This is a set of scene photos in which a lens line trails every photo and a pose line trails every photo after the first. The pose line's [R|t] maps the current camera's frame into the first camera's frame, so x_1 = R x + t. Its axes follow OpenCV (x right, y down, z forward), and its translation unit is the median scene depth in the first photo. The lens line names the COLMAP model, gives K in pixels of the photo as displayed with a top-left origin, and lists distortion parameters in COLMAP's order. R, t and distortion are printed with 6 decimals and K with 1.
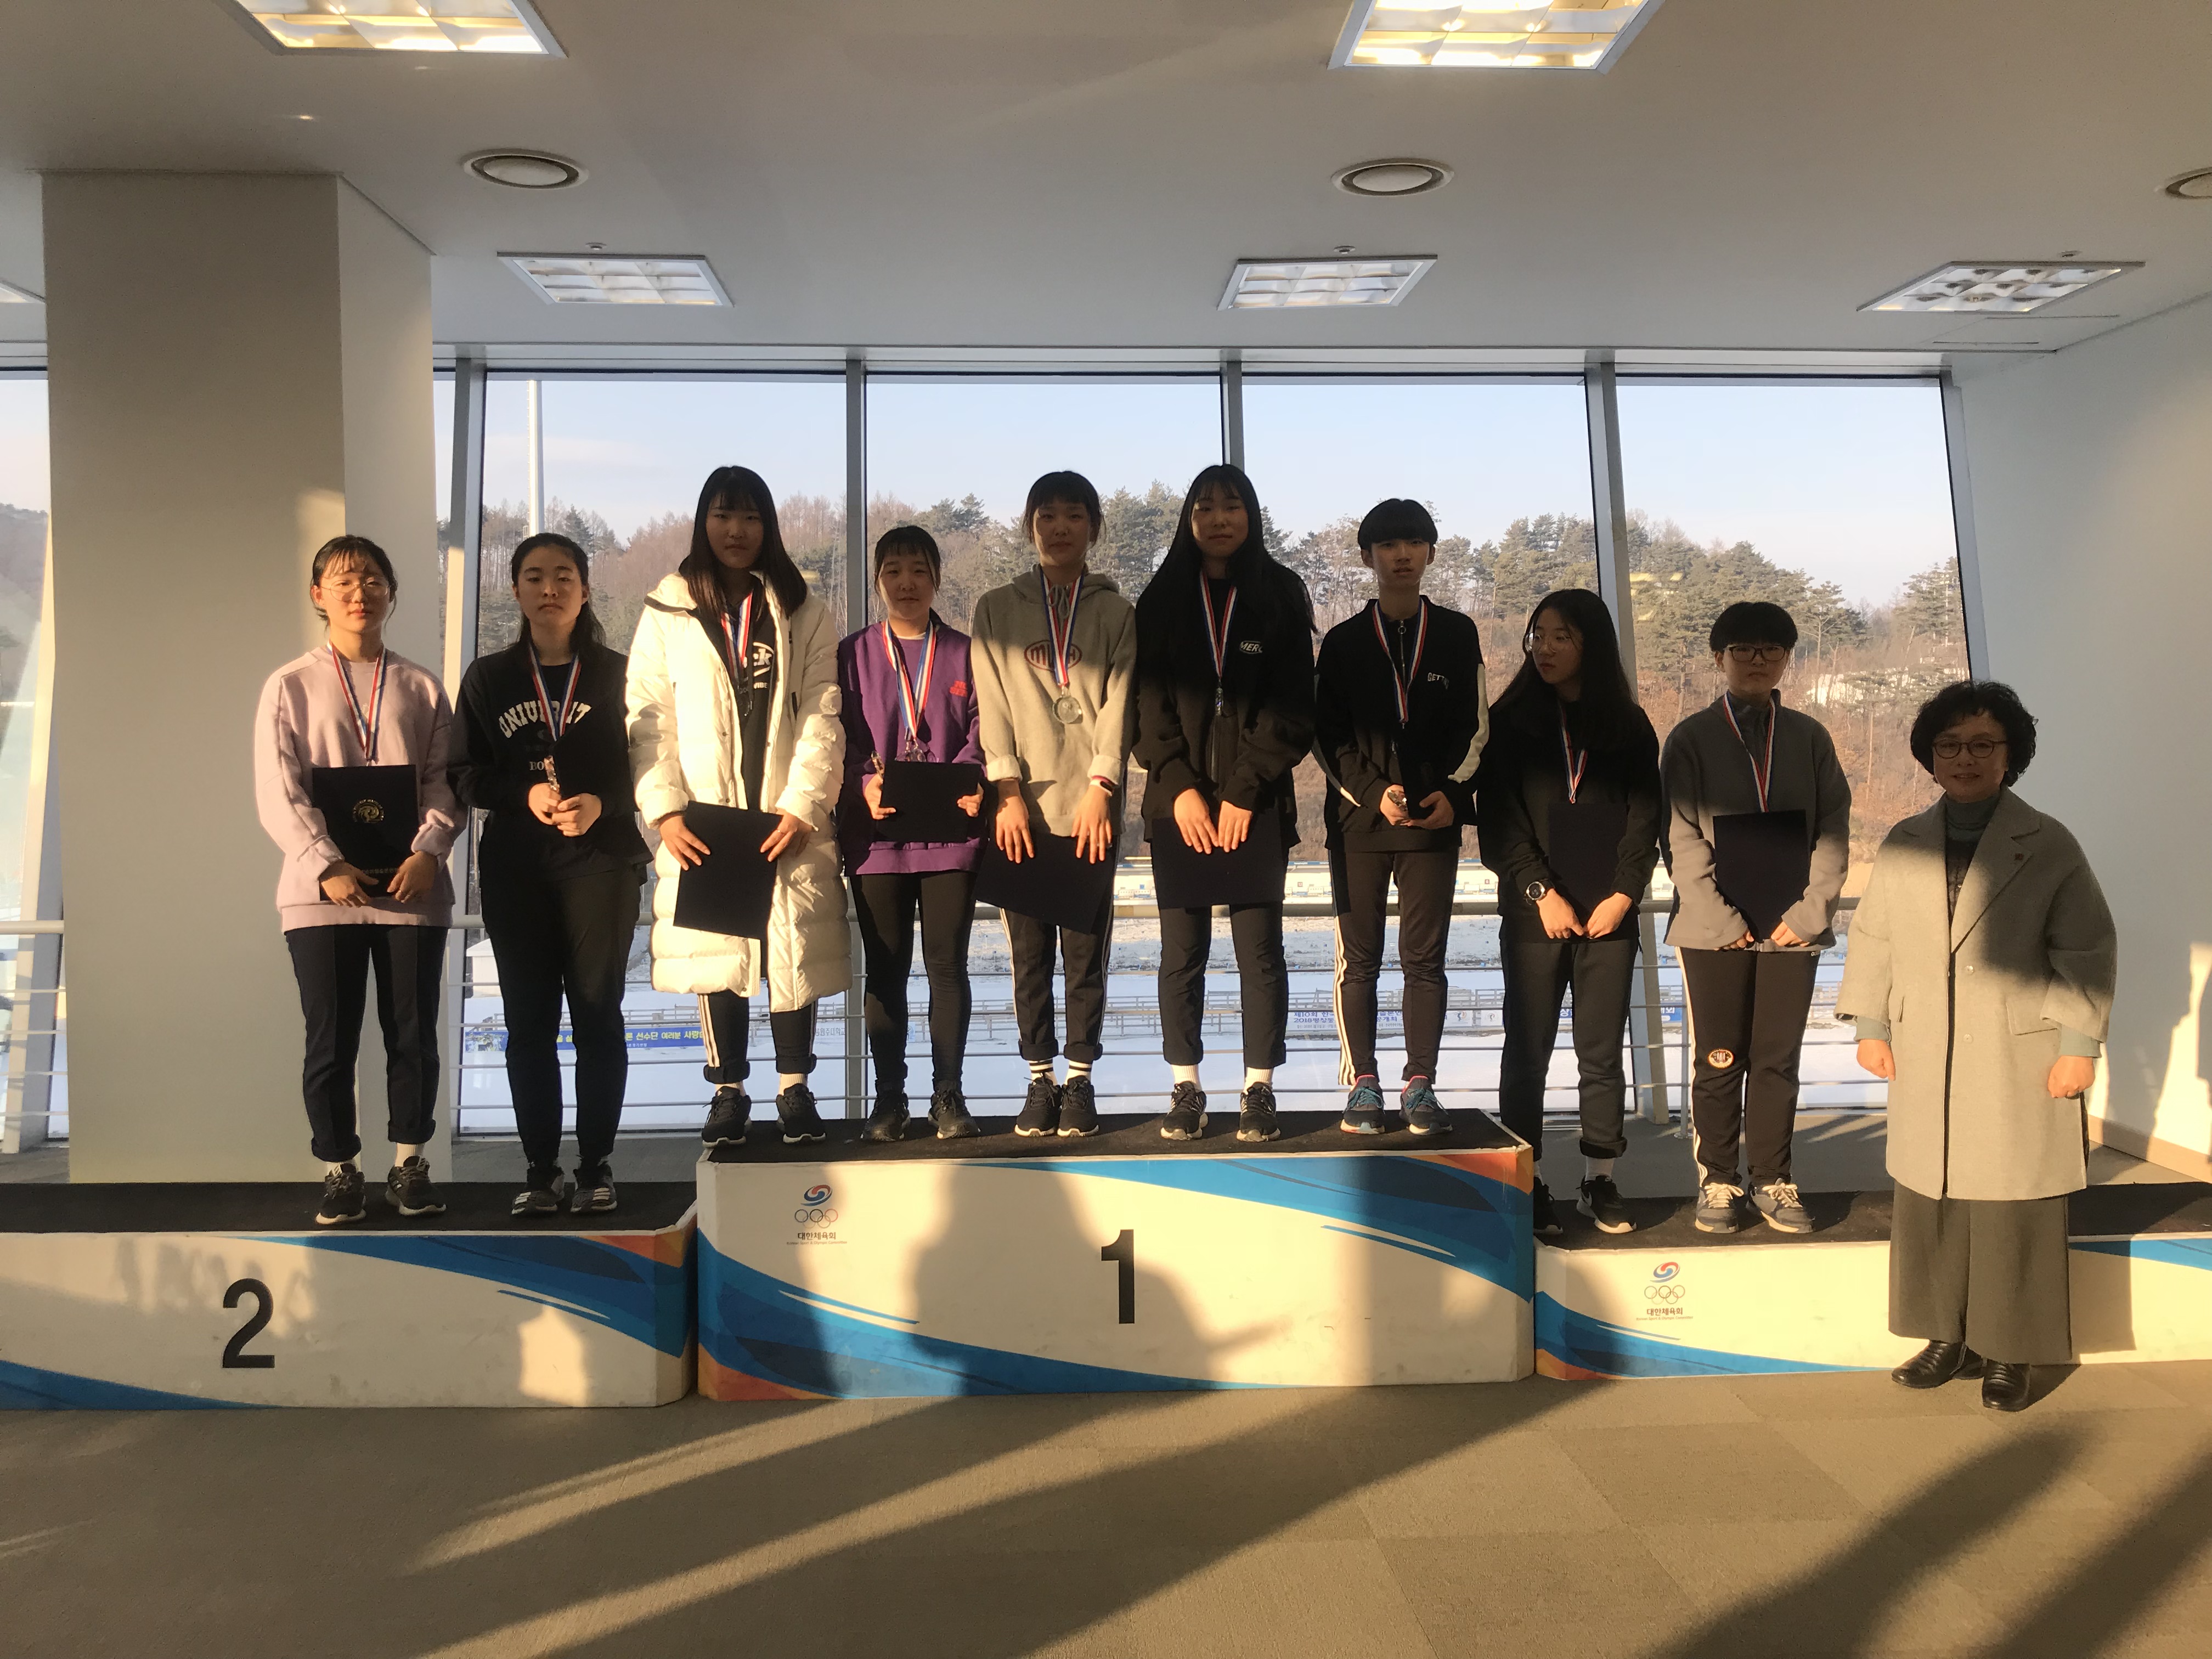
lens RADIAL K [[1819.8, 0, 1101.5], [0, 1819.8, 818.8], [0, 0, 1]] dist [0.004458, -0.009454]
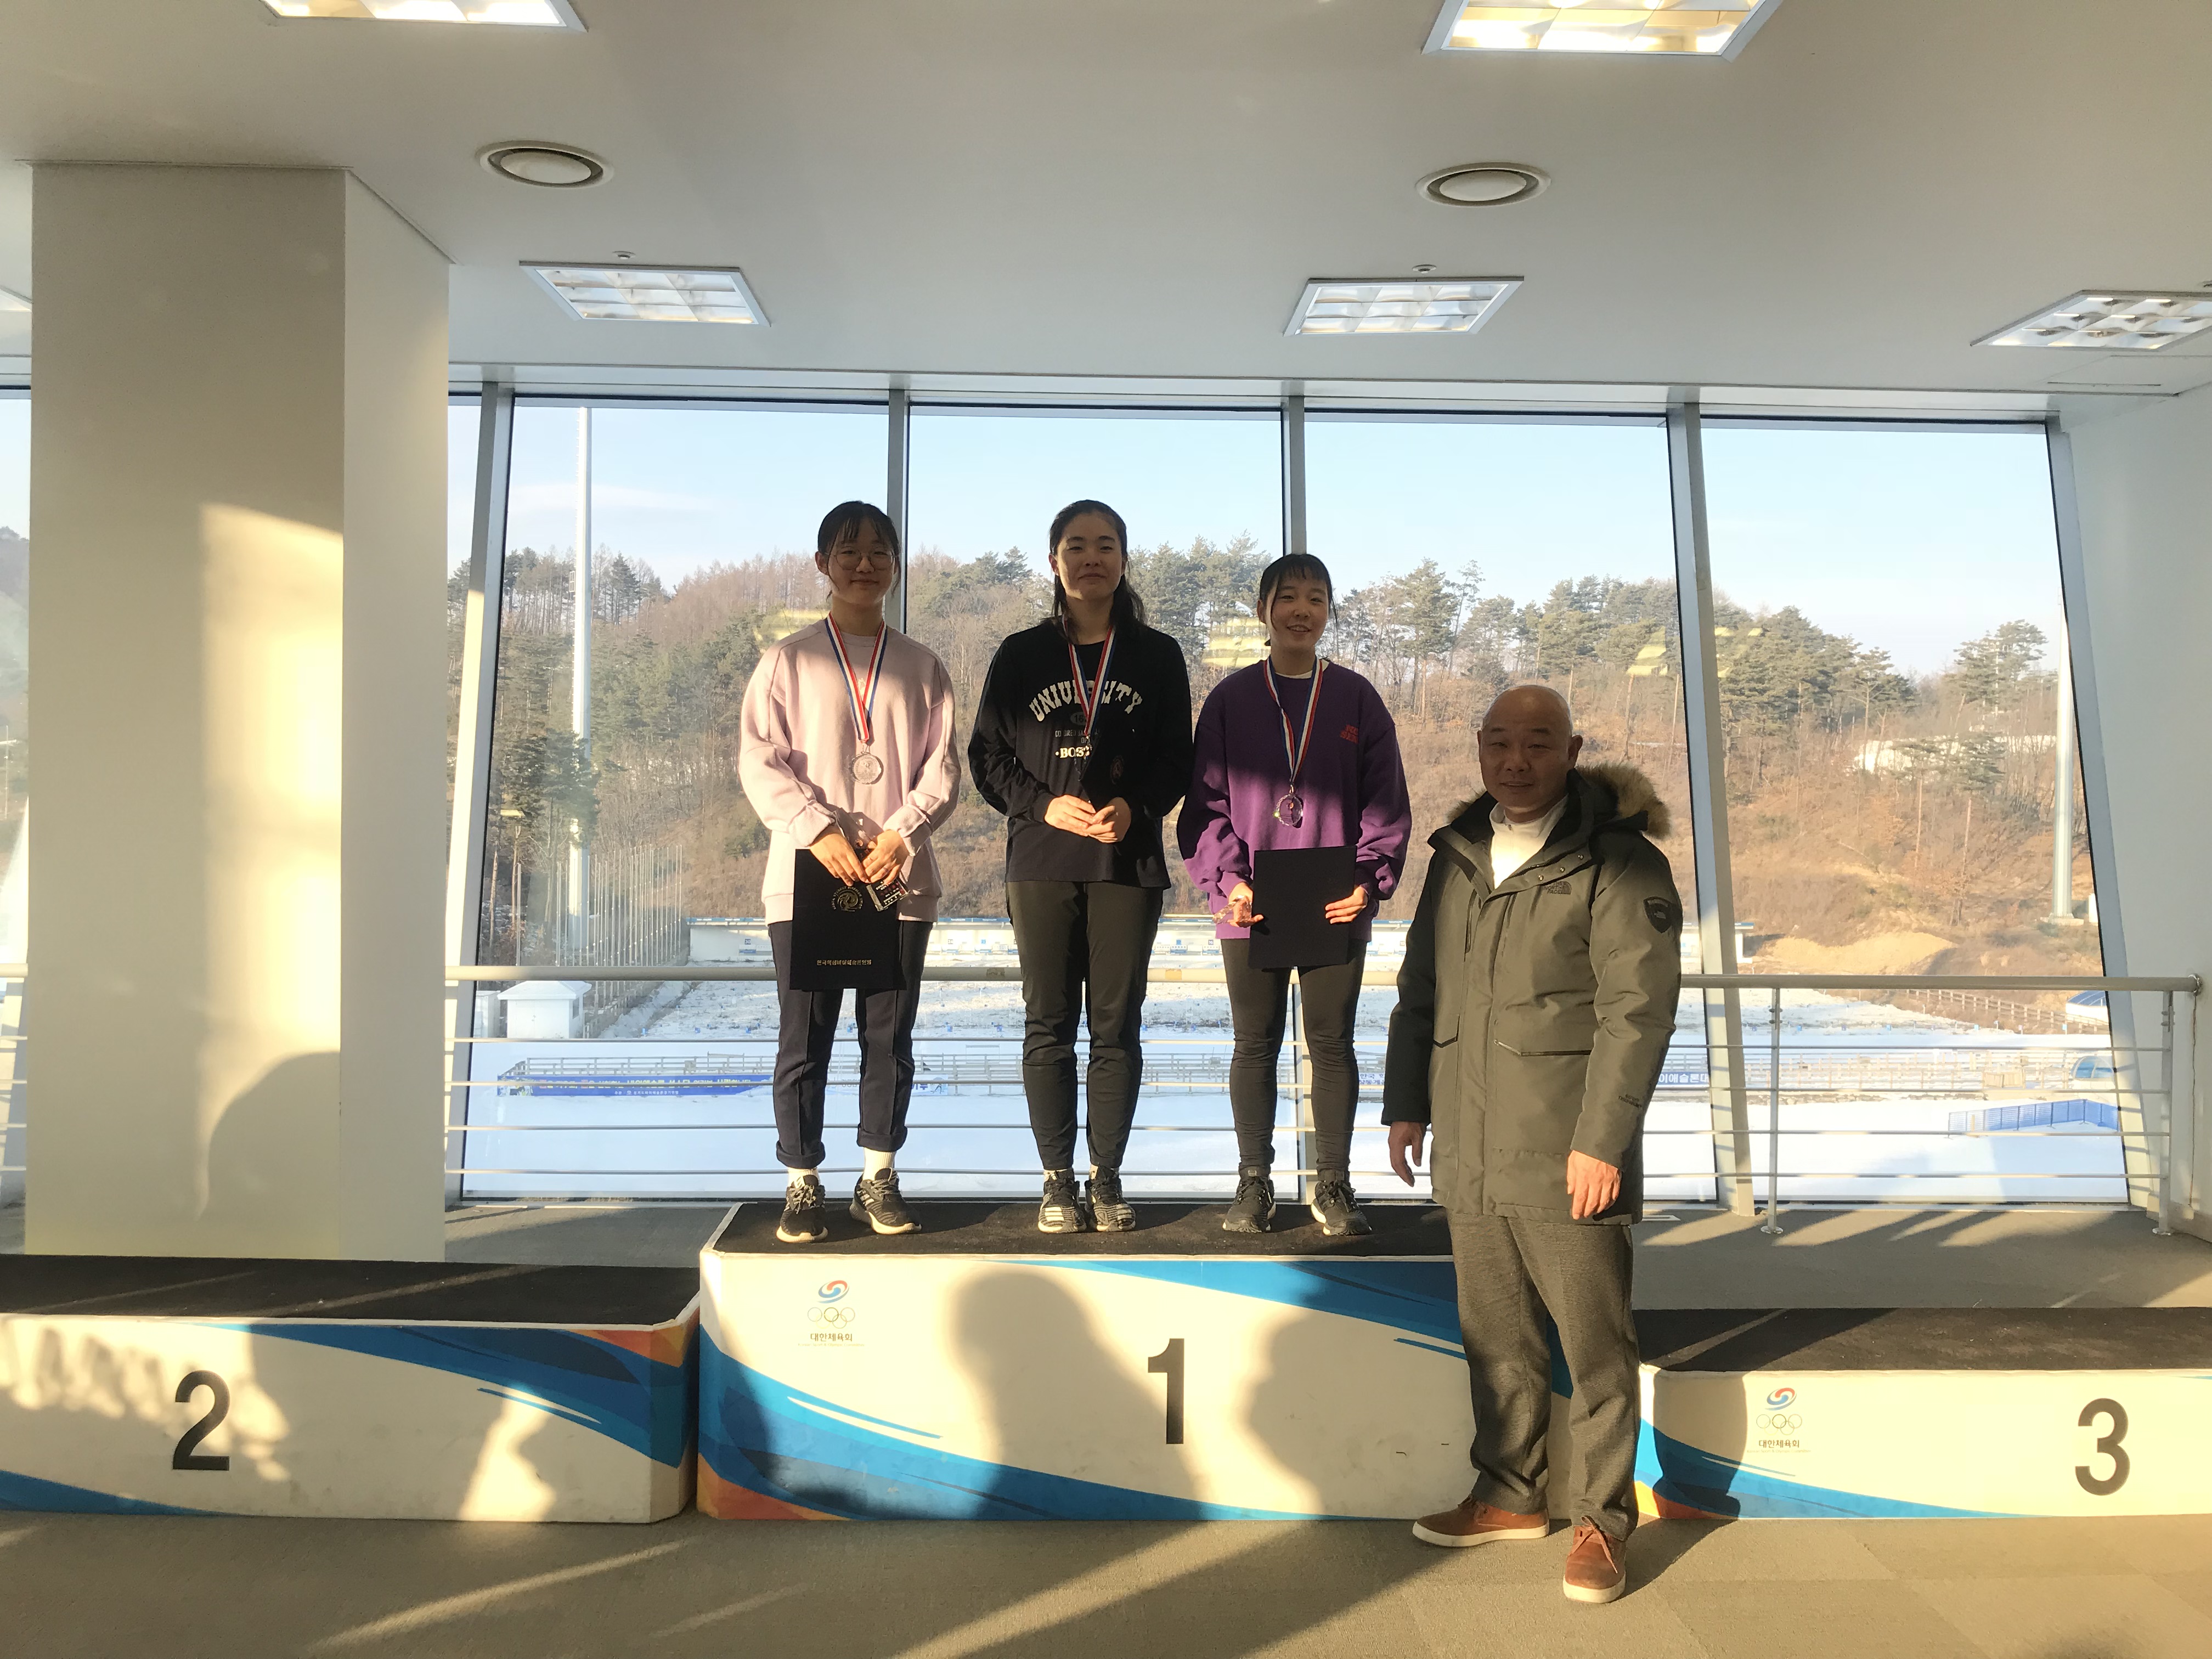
lens RADIAL K [[1821.2, 0, 1101.1], [0, 1821.2, 822.9], [0, 0, 1]] dist [-0.003845, 0.007064]
pose [[0.999615, 0.017824, -0.021241, -0.006118], [-0.018396, 0.999464, -0.027074, -0.001679], [0.020747, 0.027454, 0.999408, 0.069388]]
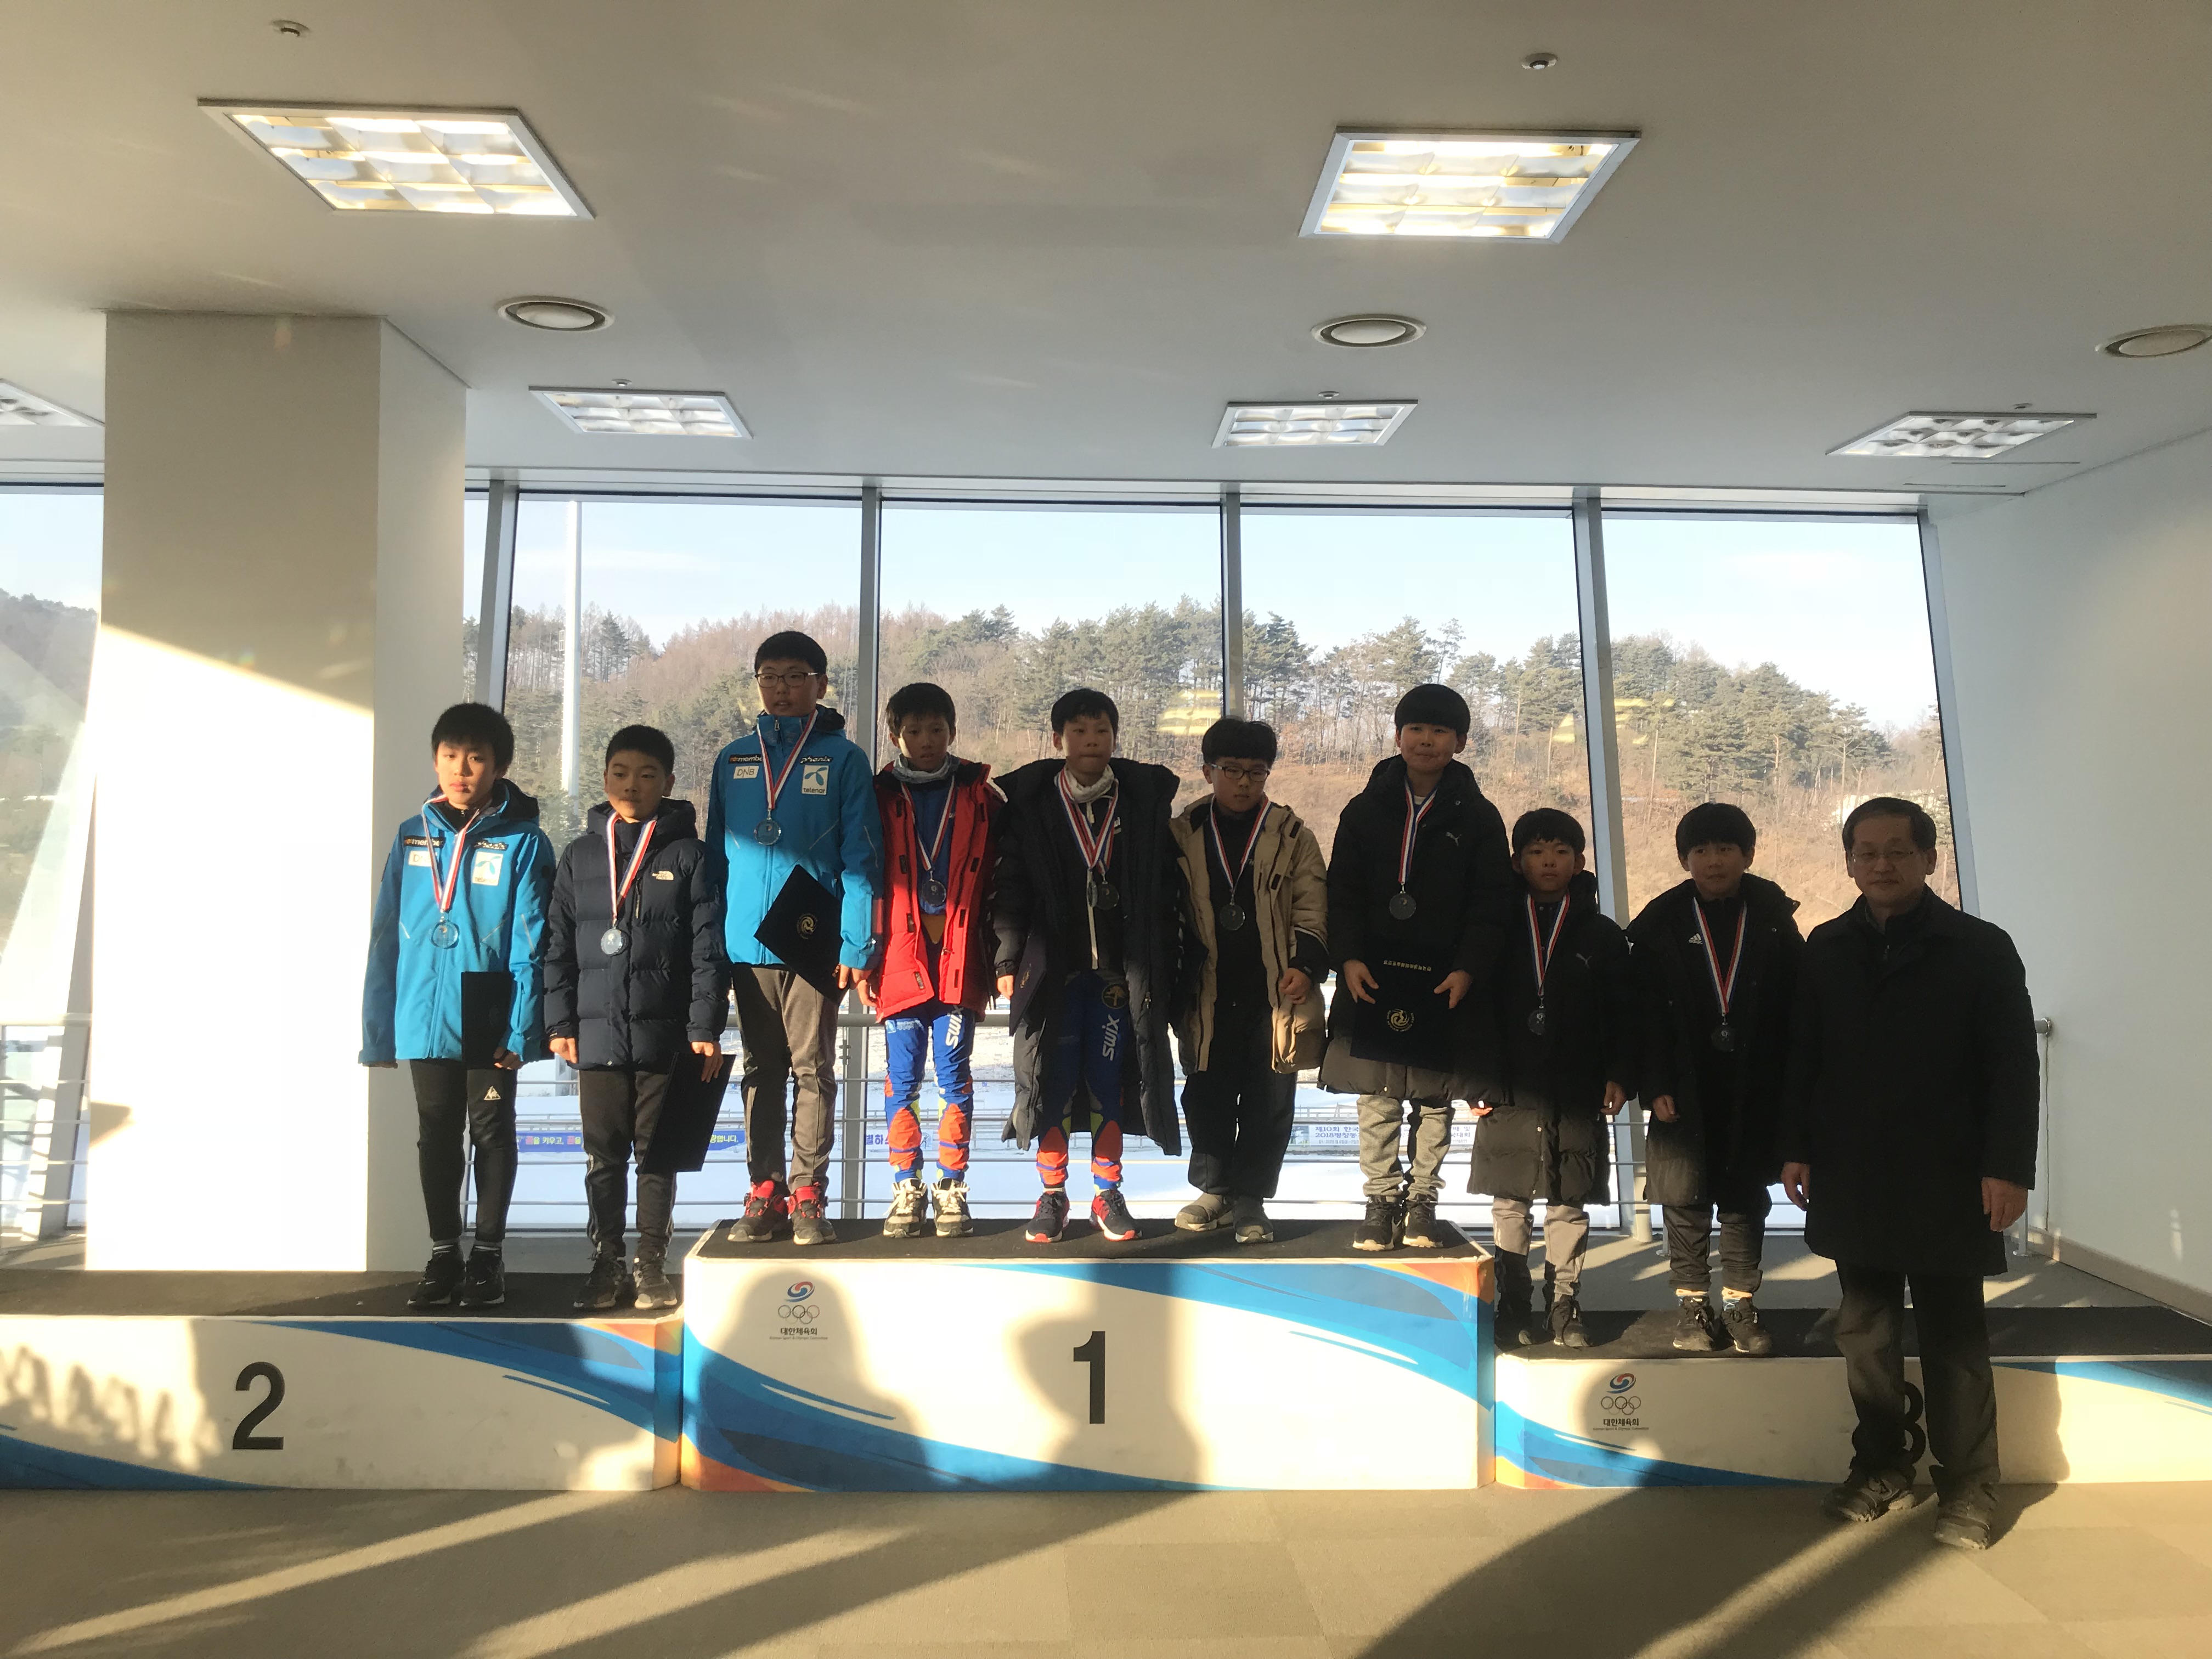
lens RADIAL K [[1816.4, 0, 1102.8], [0, 1816.4, 820.9], [0, 0, 1]] dist [0.003031, -0.008205]
pose [[0.999789, 0.015162, -0.013878, 0.018956], [-0.015952, 0.998147, -0.058720, -0.001918], [0.012962, 0.058929, 0.998178, -0.033594]]
